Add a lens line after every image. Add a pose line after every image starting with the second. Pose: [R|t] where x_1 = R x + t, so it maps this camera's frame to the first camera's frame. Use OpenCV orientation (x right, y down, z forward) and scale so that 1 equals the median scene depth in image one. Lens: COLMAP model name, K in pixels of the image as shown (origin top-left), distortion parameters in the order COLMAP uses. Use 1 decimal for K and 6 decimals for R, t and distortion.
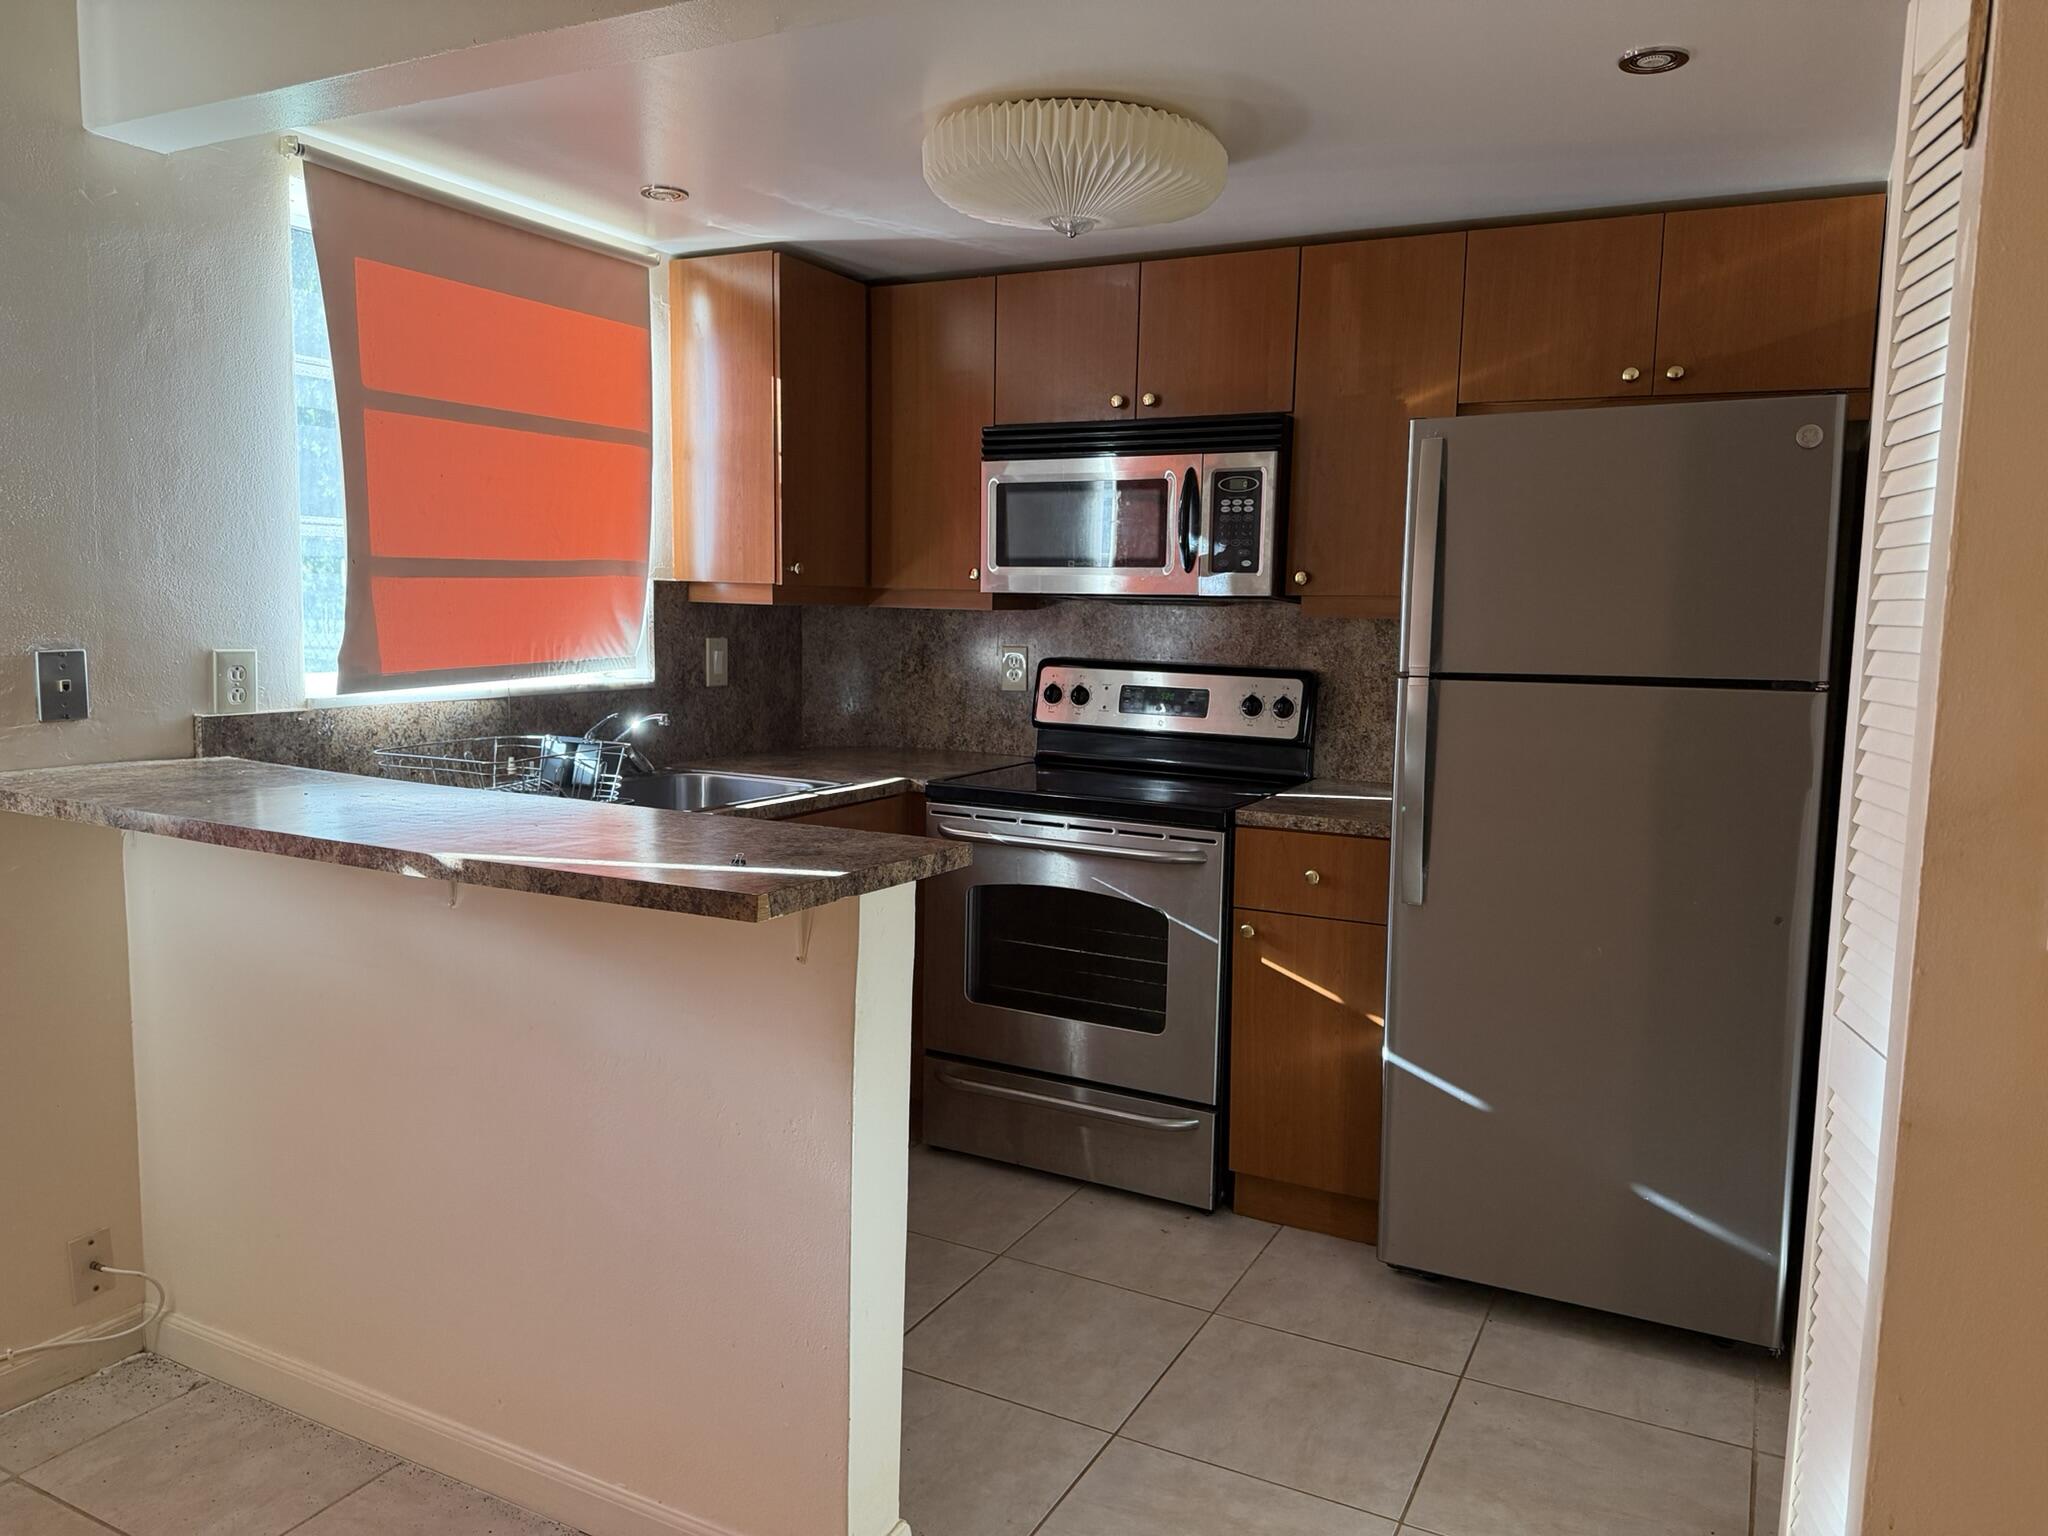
lens RADIAL K [[1441.0, 0, 1033.5], [0, 1441.0, 765.4], [0, 0, 1]] dist [0.044466, -0.011249]
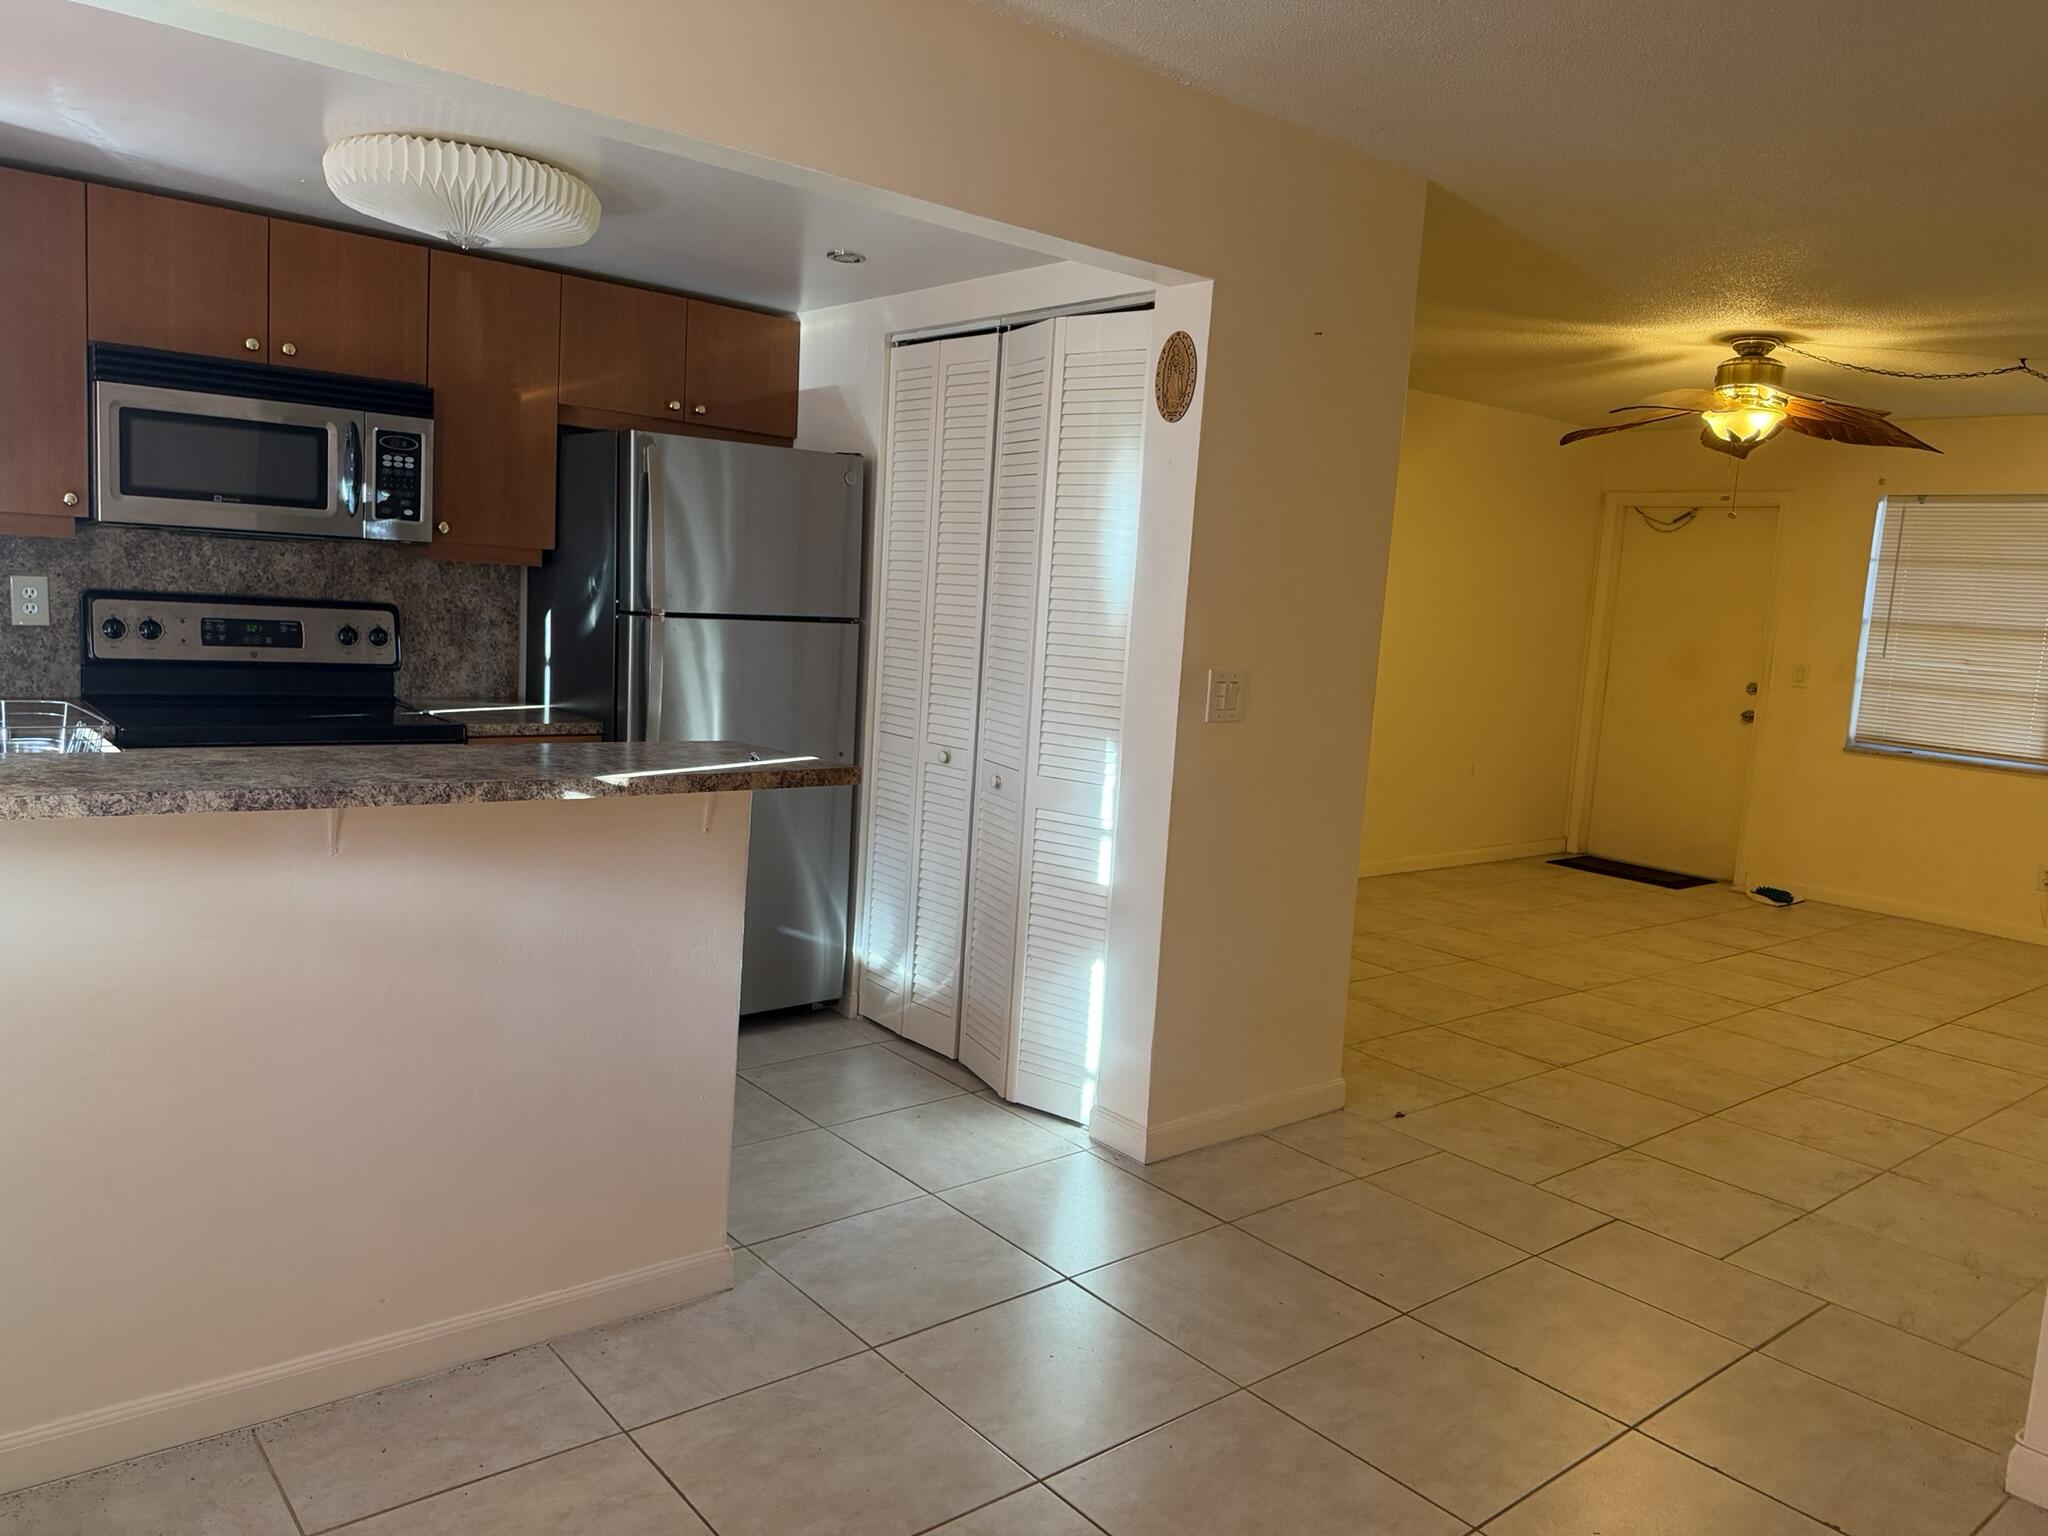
lens RADIAL K [[1441.0, 0, 1031.7], [0, 1441.0, 765.3], [0, 0, 1]] dist [0.044466, -0.011249]
pose [[0.396083, -0.111202, 0.911456, -0.719229], [0.051350, 0.993769, 0.098930, -0.027726], [-0.916778, 0.007619, 0.399325, 0.077205]]
